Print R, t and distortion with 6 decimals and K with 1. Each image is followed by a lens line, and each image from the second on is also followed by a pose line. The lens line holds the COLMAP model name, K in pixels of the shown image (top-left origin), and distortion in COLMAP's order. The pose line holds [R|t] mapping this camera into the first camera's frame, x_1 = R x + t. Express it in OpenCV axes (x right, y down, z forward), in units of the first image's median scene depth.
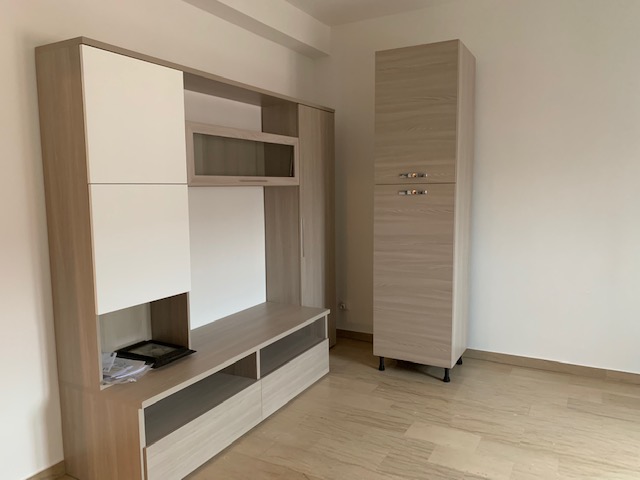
lens RADIAL K [[483.3, 0, 318.8], [0, 483.3, 240.2], [0, 0, 1]] dist [0.011906, -0.000814]
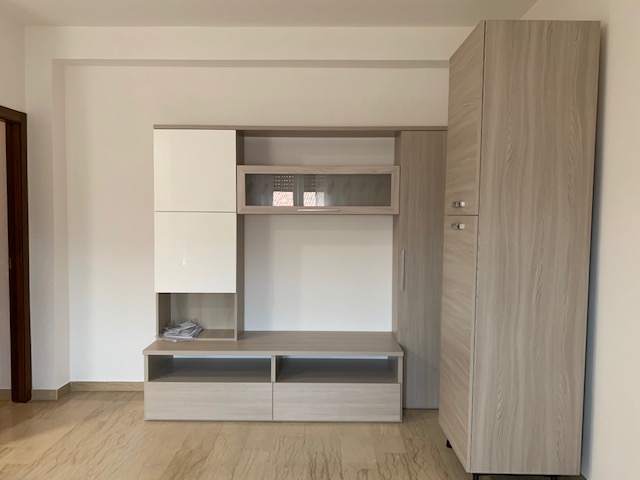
lens RADIAL K [[483.3, 0, 318.4], [0, 483.3, 239.0], [0, 0, 1]] dist [0.011906, -0.000814]
pose [[0.485060, 0.061263, -0.872332, 0.776868], [-0.108511, 0.994050, 0.009474, -0.061936], [0.867723, 0.090062, 0.488821, 0.431256]]
